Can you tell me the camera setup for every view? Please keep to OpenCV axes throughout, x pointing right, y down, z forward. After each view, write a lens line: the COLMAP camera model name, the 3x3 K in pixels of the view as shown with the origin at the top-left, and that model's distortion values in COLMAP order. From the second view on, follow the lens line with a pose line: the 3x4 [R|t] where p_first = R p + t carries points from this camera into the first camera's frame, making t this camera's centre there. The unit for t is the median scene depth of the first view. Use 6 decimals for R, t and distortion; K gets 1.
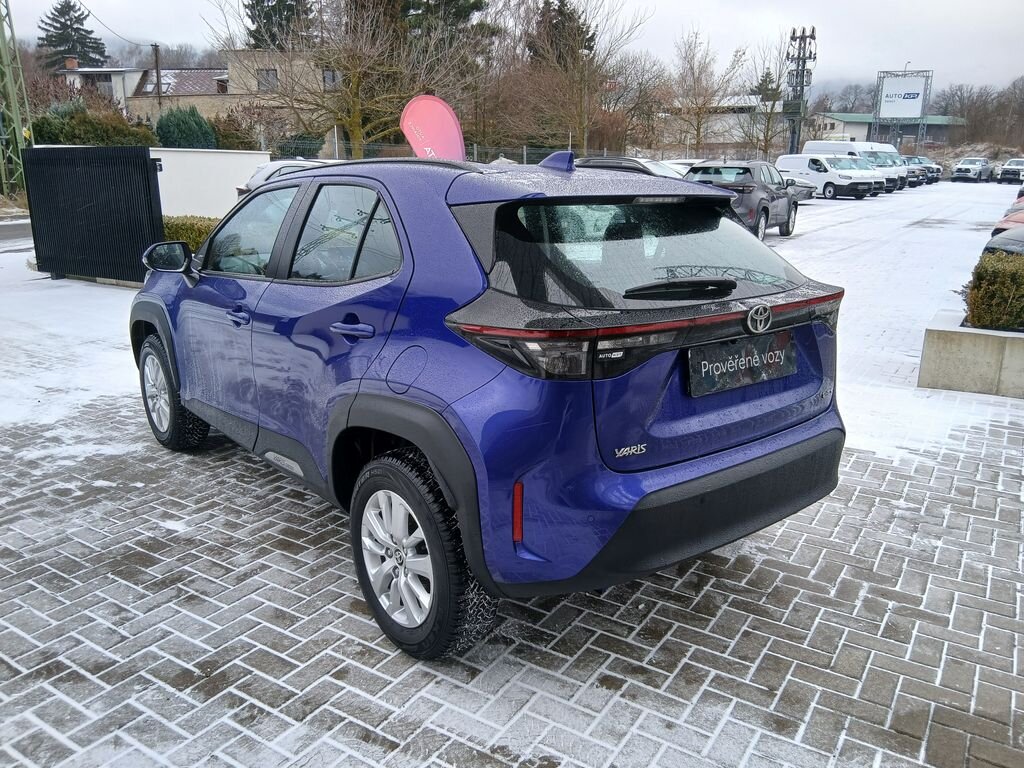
lens RADIAL K [[769.5, 0, 511.3], [0, 769.5, 382.0], [0, 0, 1]] dist [0.095391, -0.154202]
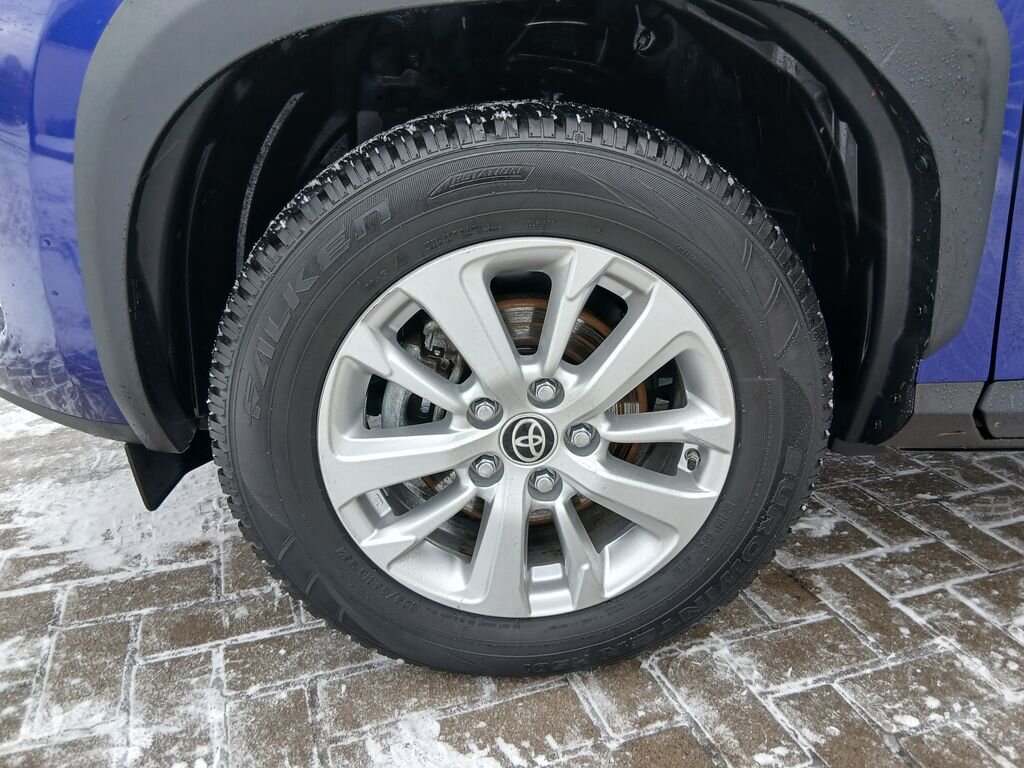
lens RADIAL K [[769.5, 0, 511.3], [0, 769.5, 382.0], [0, 0, 1]] dist [0.095391, -0.154202]
pose [[0.588705, -0.281212, 0.757857, -0.748276], [0.175921, 0.959637, 0.219429, -0.051054], [-0.788973, 0.004144, 0.614414, 1.123742]]
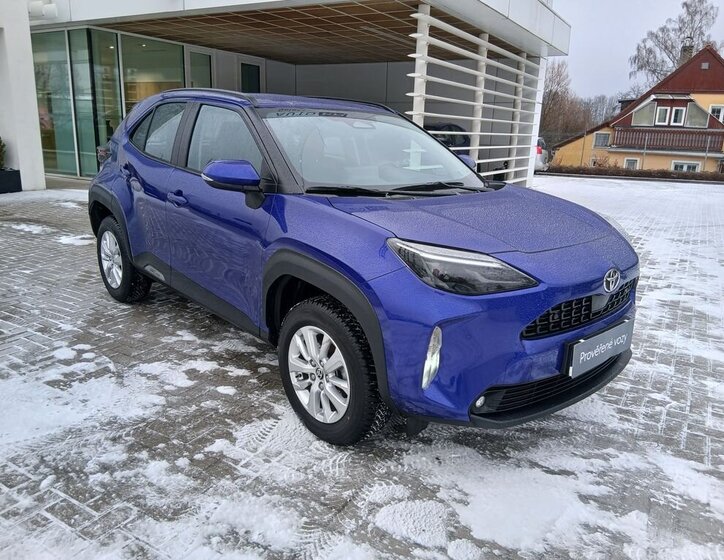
lens RADIAL K [[564.4, 0, 364.7], [0, 564.4, 270.7], [0, 0, 1]] dist [0.075174, -0.121763]
pose [[-0.998122, -0.026121, -0.055415, -0.209771], [-0.049695, 0.874193, 0.483029, -0.519402], [0.035826, 0.484876, -0.873849, 2.130604]]
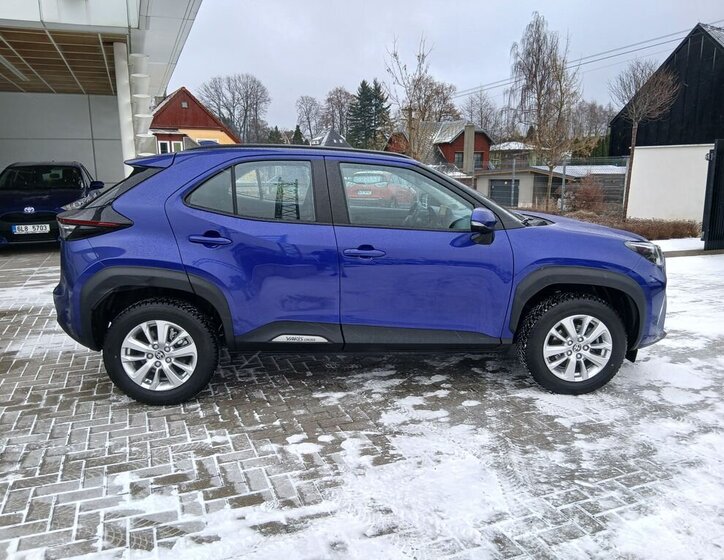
lens RADIAL K [[561.2, 0, 363.5], [0, 561.2, 280.1], [0, 0, 1]] dist [0.115371, -0.194193]
pose [[-0.577568, 0.156051, -0.801288, 0.831611], [-0.208577, 0.920770, 0.329663, -0.424251], [0.789247, 0.357533, -0.499259, 1.727125]]
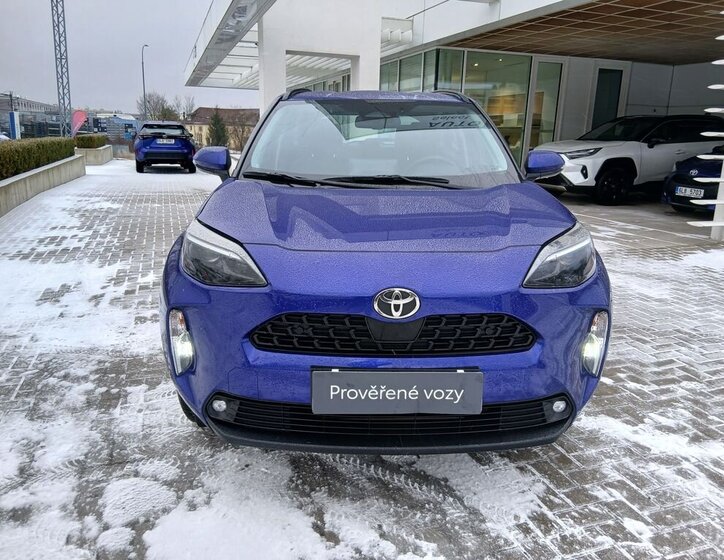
lens RADIAL K [[564.4, 0, 364.7], [0, 564.4, 270.7], [0, 0, 1]] dist [0.075174, -0.121763]
pose [[-0.787383, -0.169752, 0.592632, -0.799656], [0.131664, 0.892850, 0.430678, -0.440646], [-0.602240, 0.417137, -0.680665, 1.899607]]
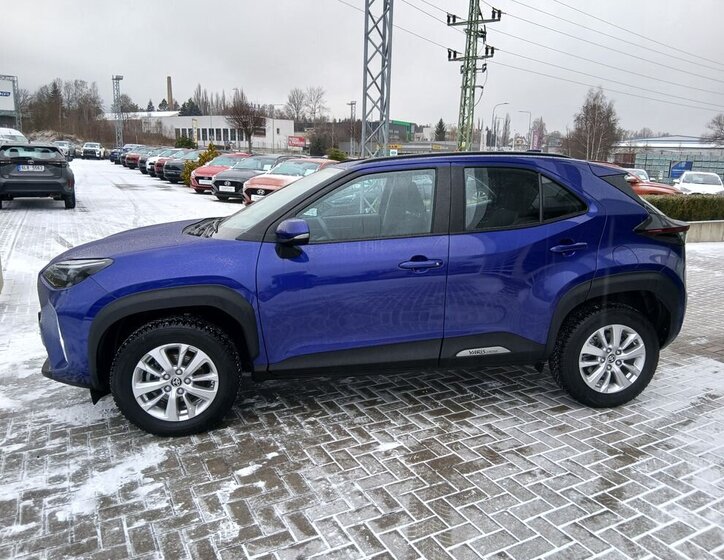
lens RADIAL K [[561.1, 0, 365.6], [0, 561.1, 276.5], [0, 0, 1]] dist [0.095038, -0.145025]
pose [[0.487620, -0.168590, 0.856624, -1.151714], [0.207548, 0.975435, 0.073829, -0.144056], [-0.848027, 0.141790, 0.510632, 0.545235]]
